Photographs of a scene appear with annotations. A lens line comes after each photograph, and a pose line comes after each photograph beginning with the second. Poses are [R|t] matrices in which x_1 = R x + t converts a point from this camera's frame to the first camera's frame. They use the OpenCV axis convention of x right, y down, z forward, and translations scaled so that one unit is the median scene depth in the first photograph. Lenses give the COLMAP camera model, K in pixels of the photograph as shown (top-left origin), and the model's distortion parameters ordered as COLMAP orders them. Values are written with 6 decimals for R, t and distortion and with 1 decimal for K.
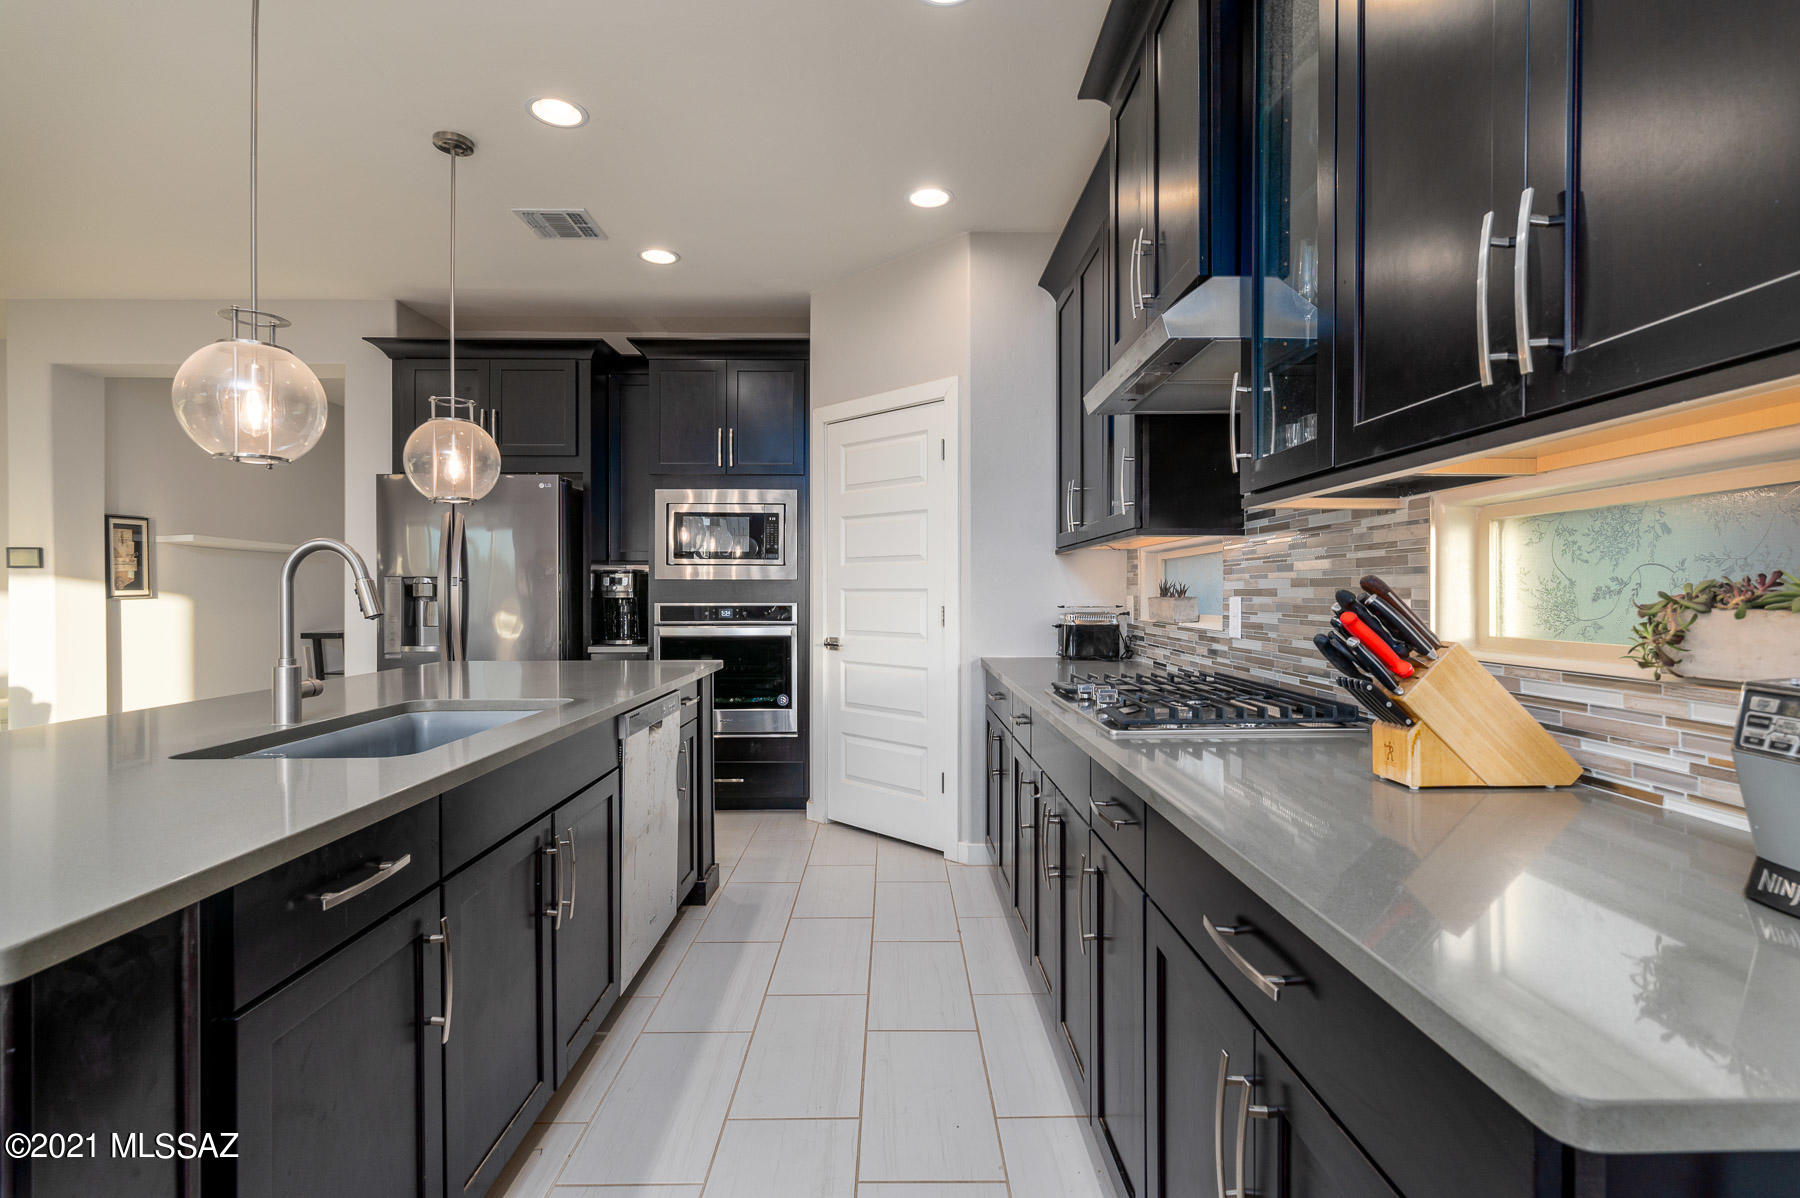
lens RADIAL K [[868.0, 0, 903.6], [0, 868.0, 595.3], [0, 0, 1]] dist [-0.000735, 0.000122]
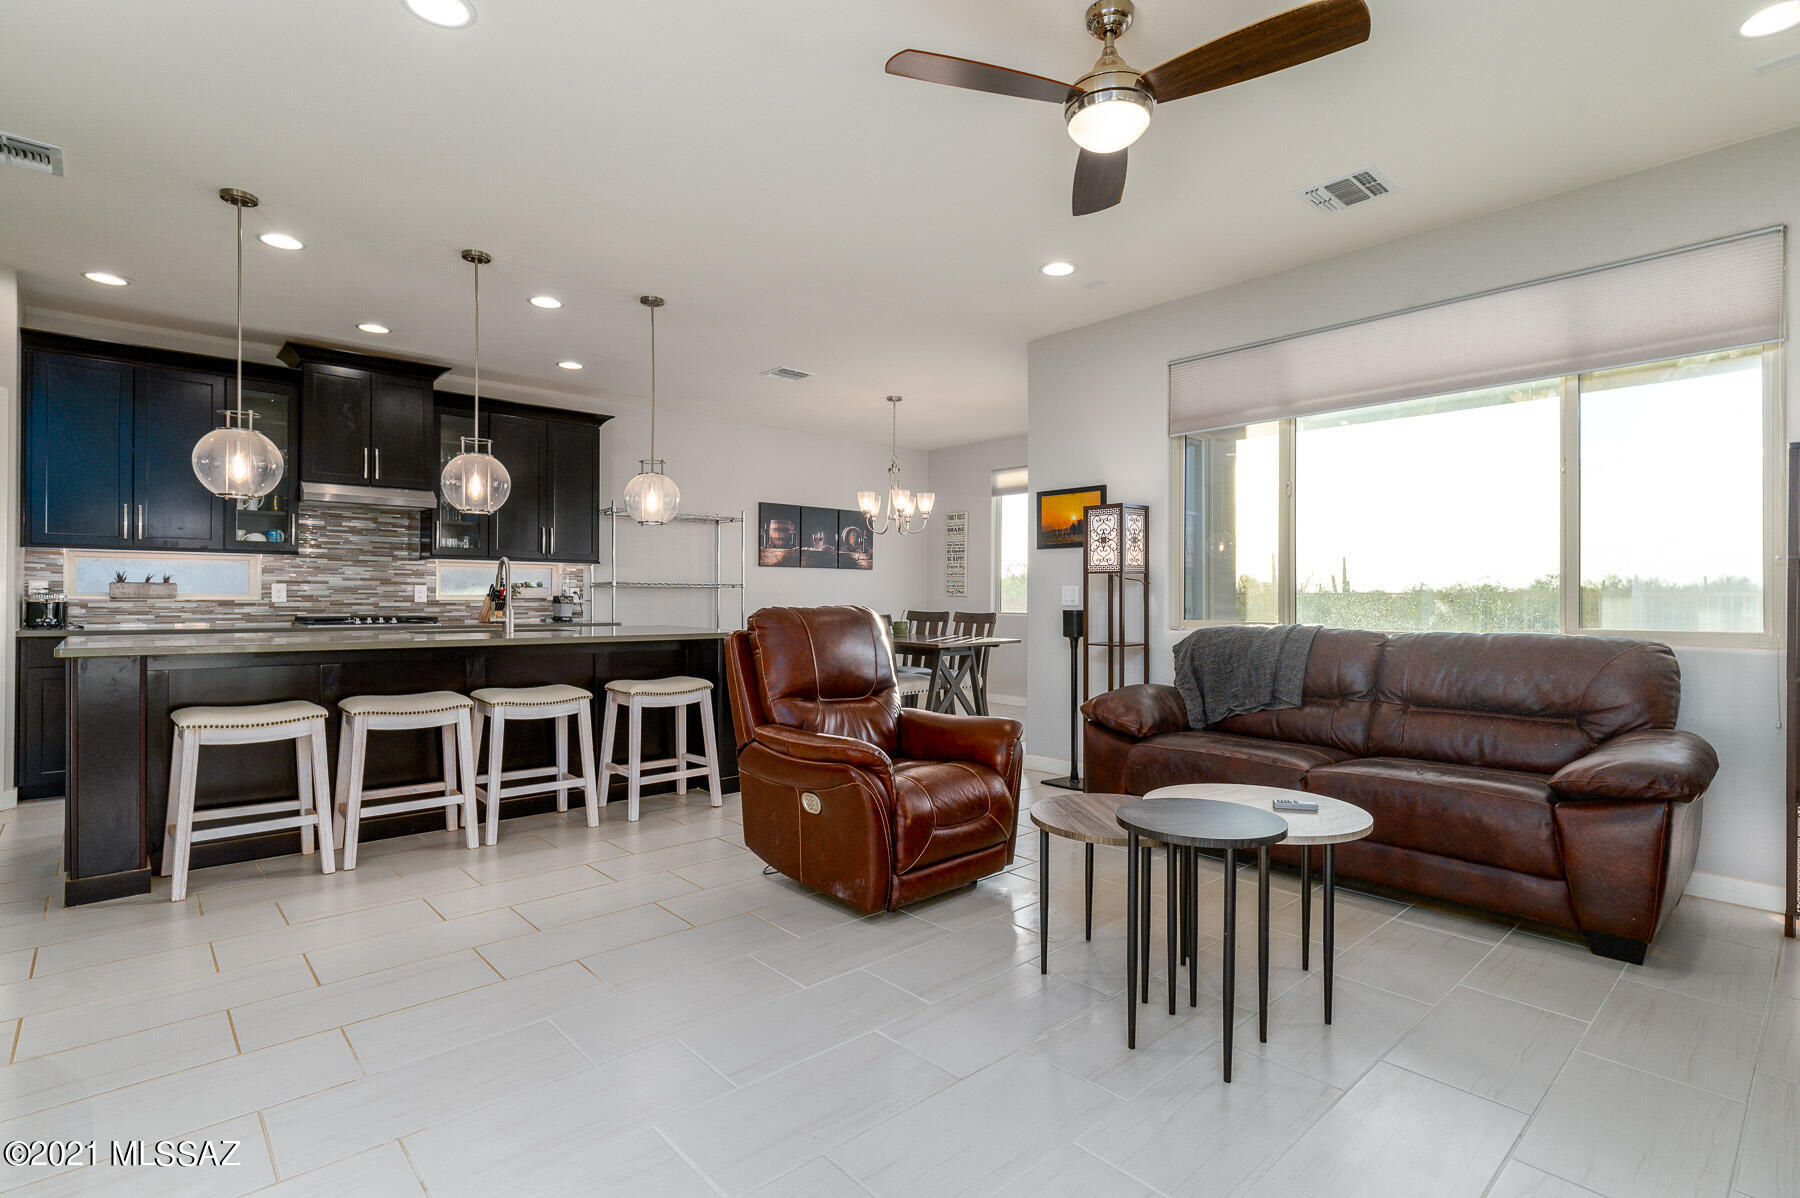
lens RADIAL K [[854.2, 0, 900.0], [0, 854.2, 599.0], [0, 0, 1]] dist [-0.003845, -0.000657]
pose [[-0.659478, -0.004446, 0.751711, -1.373436], [-0.002891, 0.999990, 0.003378, 0.017285], [-0.751718, 0.000054, -0.659484, 0.739982]]
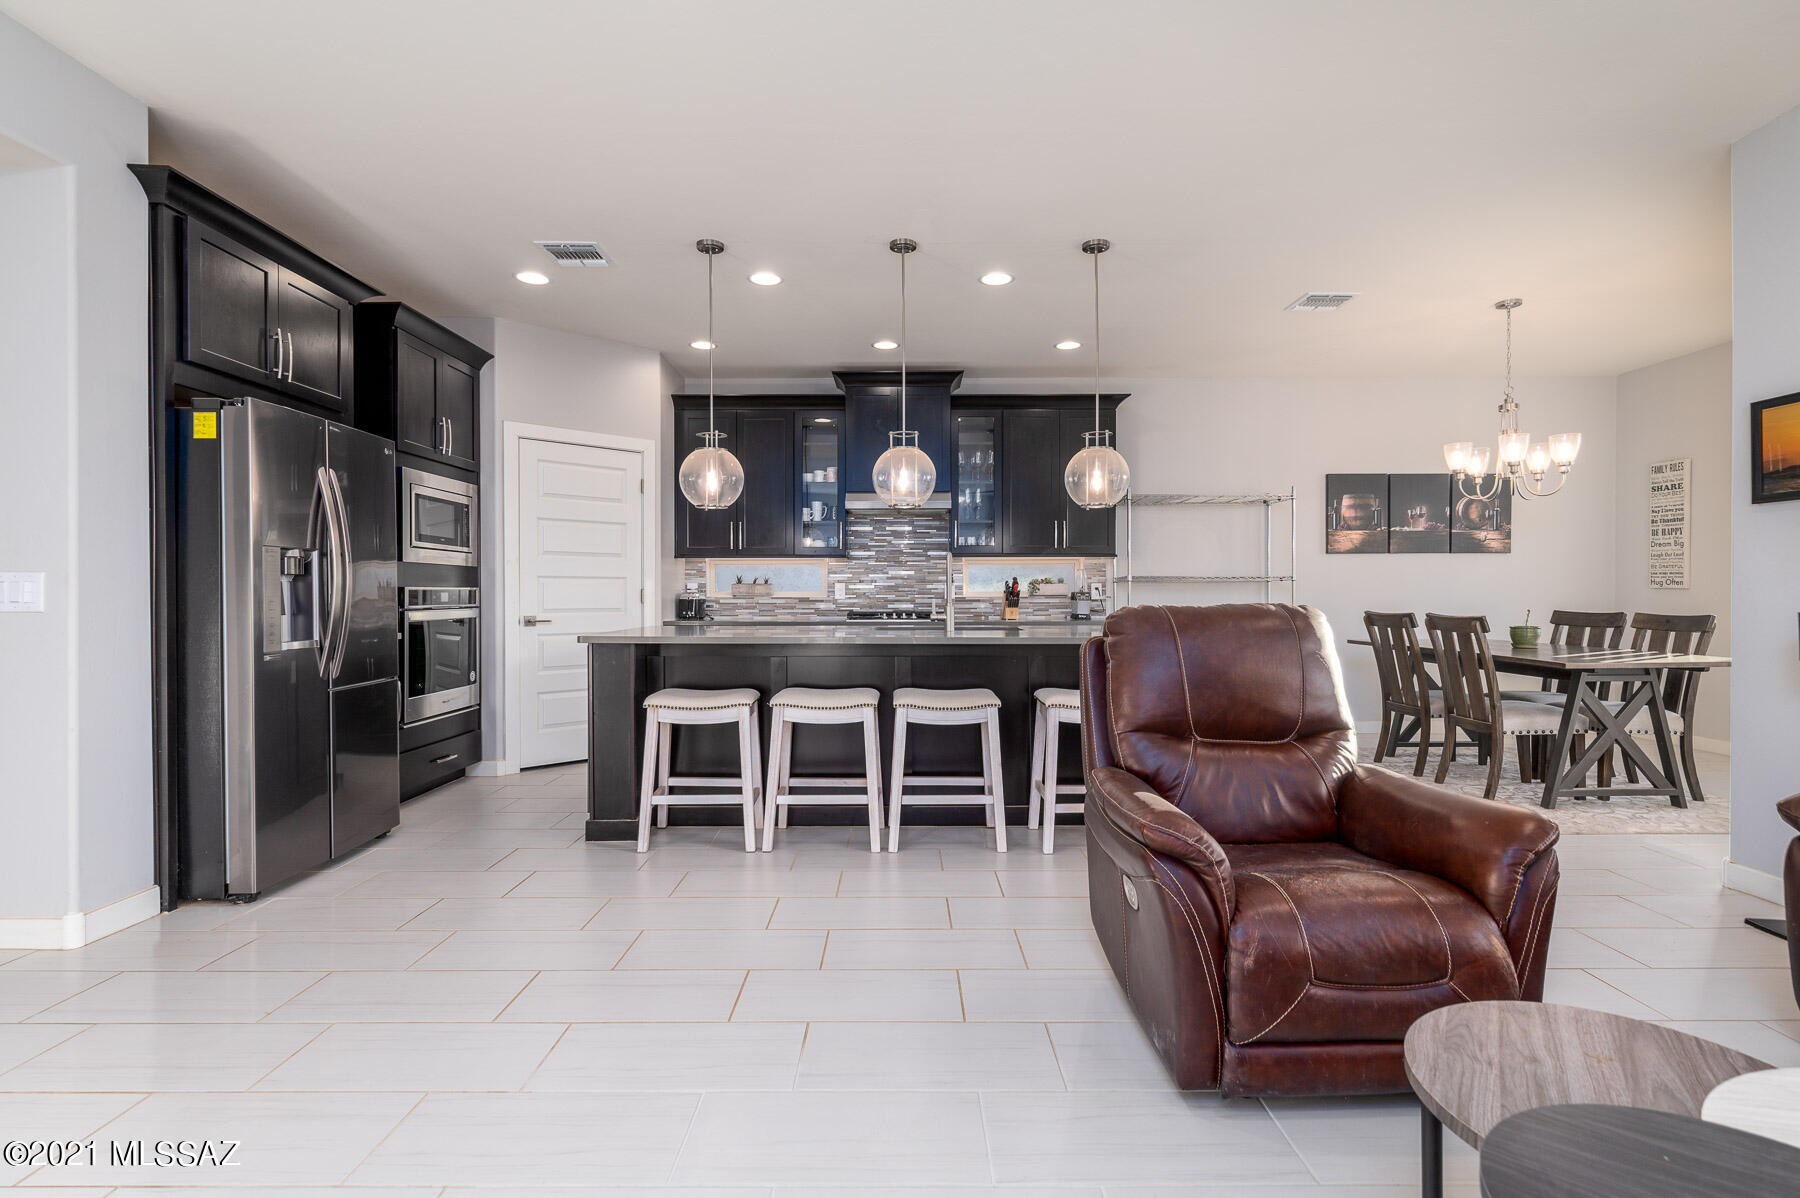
lens RADIAL K [[861.4, 0, 897.6], [0, 861.4, 597.1], [0, 0, 1]] dist [-0.000393, 0.000231]
pose [[0.012867, -0.005166, 0.999904, -1.290030], [0.003721, 0.999980, 0.005118, 0.018543], [-0.999910, 0.003654, 0.012886, 0.473747]]
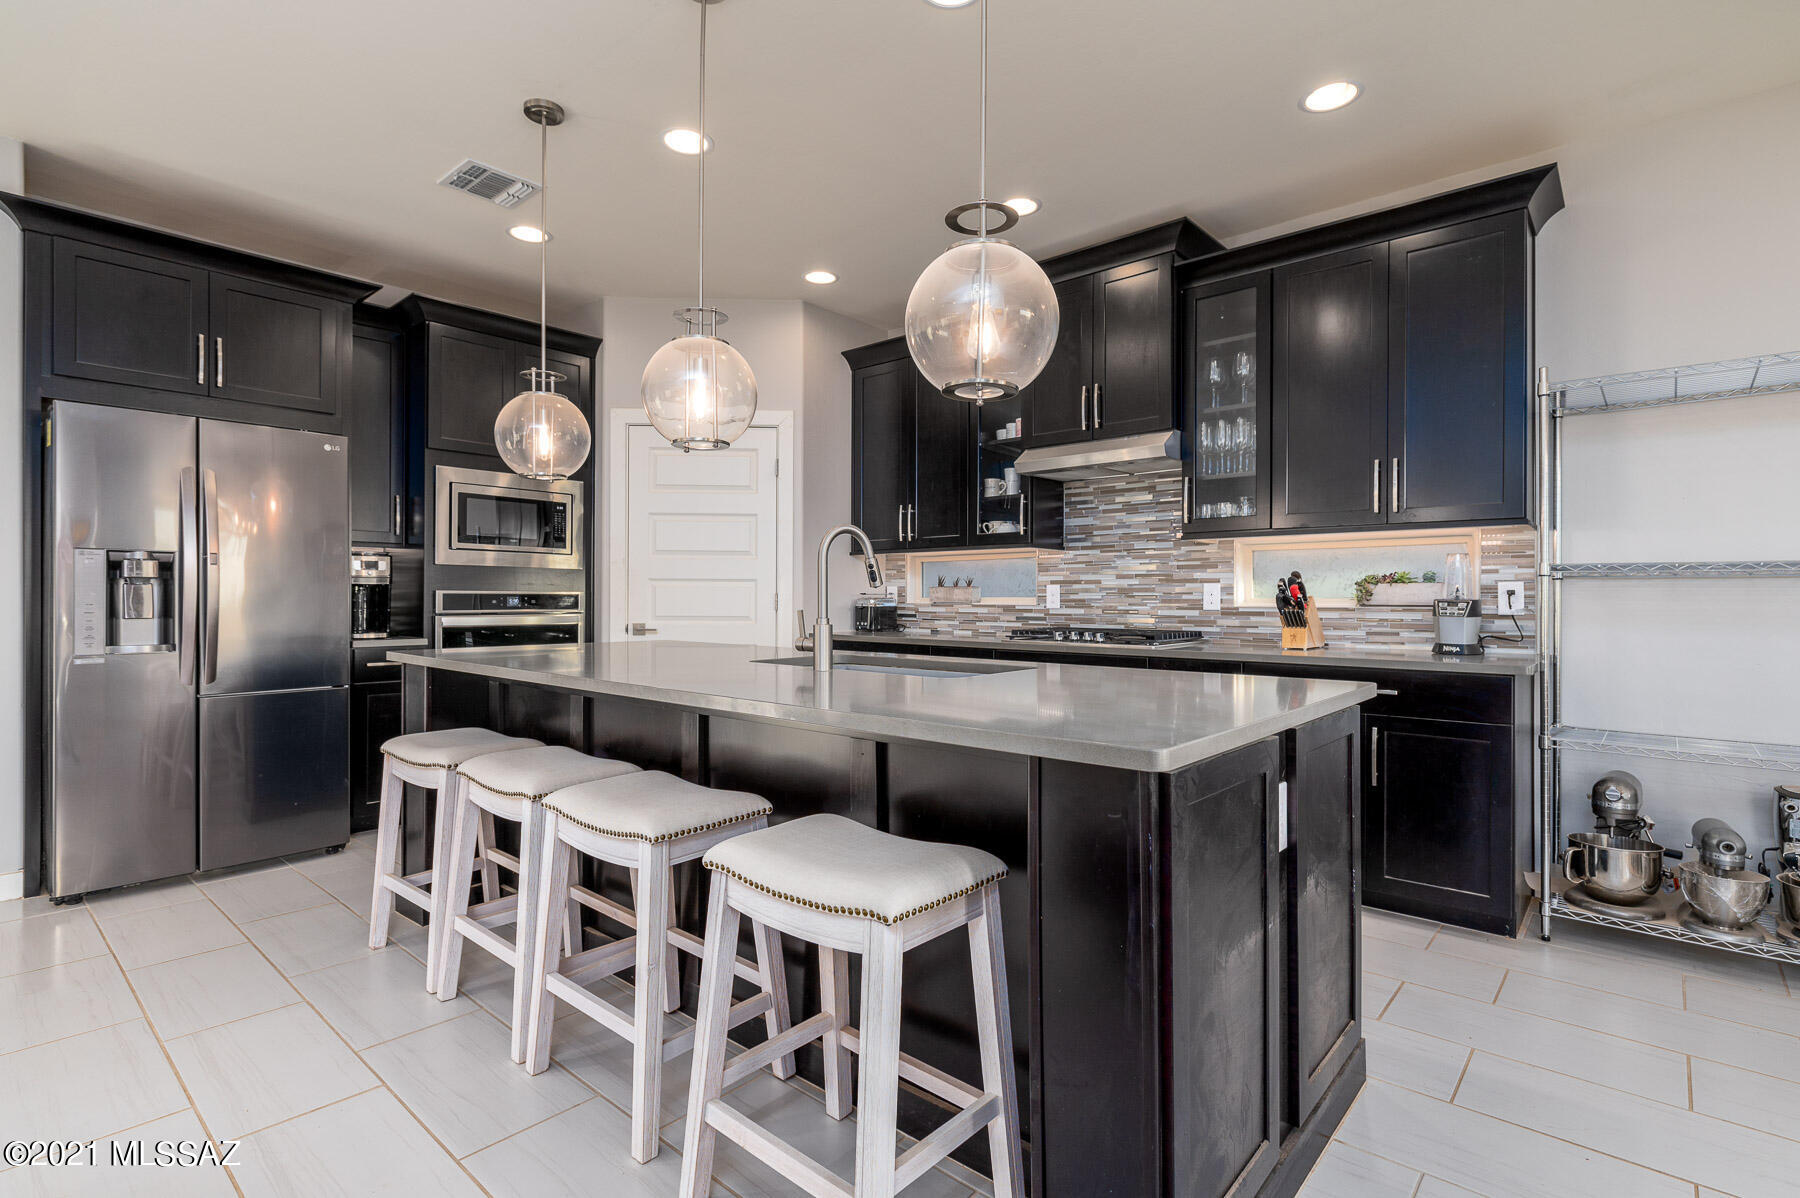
lens RADIAL K [[861.4, 0, 897.6], [0, 861.4, 597.1], [0, 0, 1]] dist [-0.000393, 0.000231]
pose [[0.672226, 0.003812, 0.740337, -0.664553], [-0.001304, 0.999991, -0.003965, 0.020115], [-0.740345, 0.001700, 0.672225, 0.036836]]
